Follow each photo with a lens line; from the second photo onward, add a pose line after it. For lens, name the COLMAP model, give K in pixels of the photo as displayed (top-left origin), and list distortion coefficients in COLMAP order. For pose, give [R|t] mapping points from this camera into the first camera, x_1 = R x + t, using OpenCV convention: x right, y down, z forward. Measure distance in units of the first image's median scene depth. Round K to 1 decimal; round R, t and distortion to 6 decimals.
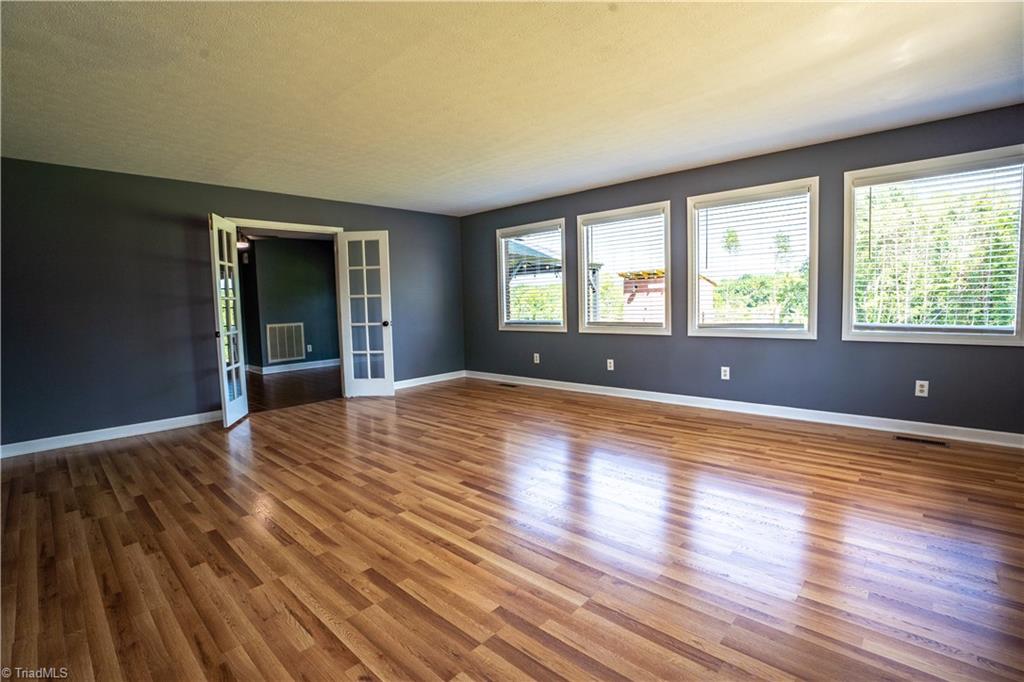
lens RADIAL K [[469.4, 0, 517.9], [0, 469.4, 334.1], [0, 0, 1]] dist [-0.048571, 0.006910]
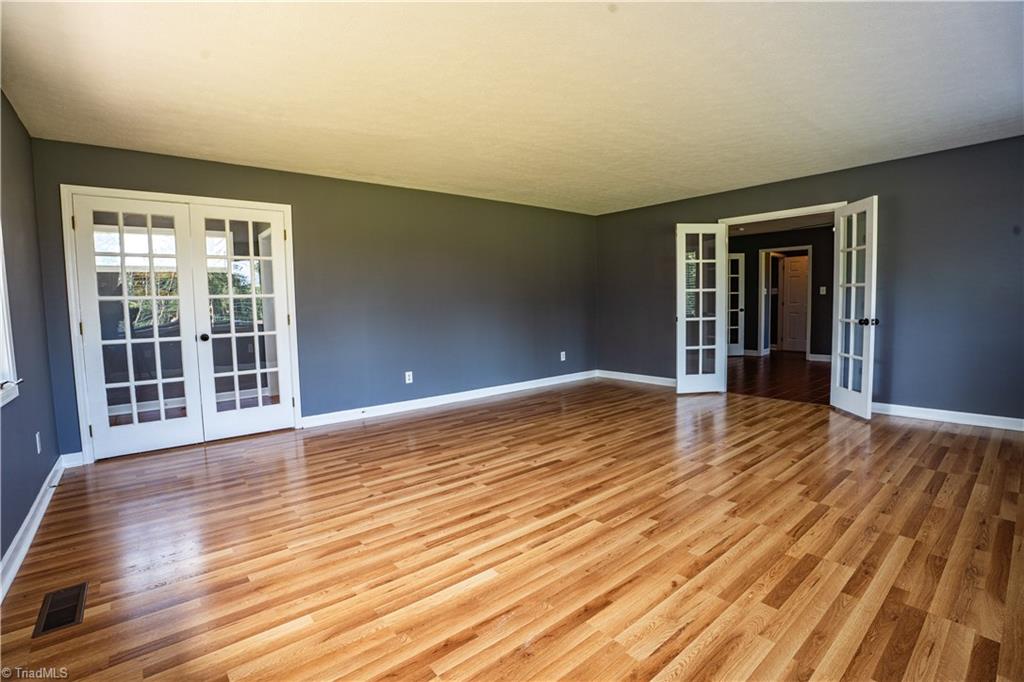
lens RADIAL K [[469.4, 0, 516.4], [0, 469.4, 346.7], [0, 0, 1]] dist [-0.048571, 0.006910]
pose [[-0.137747, 0.113937, -0.983892, 1.049951], [-0.033199, 0.992272, 0.119556, -0.104378], [0.989911, 0.049133, -0.132900, 1.071842]]
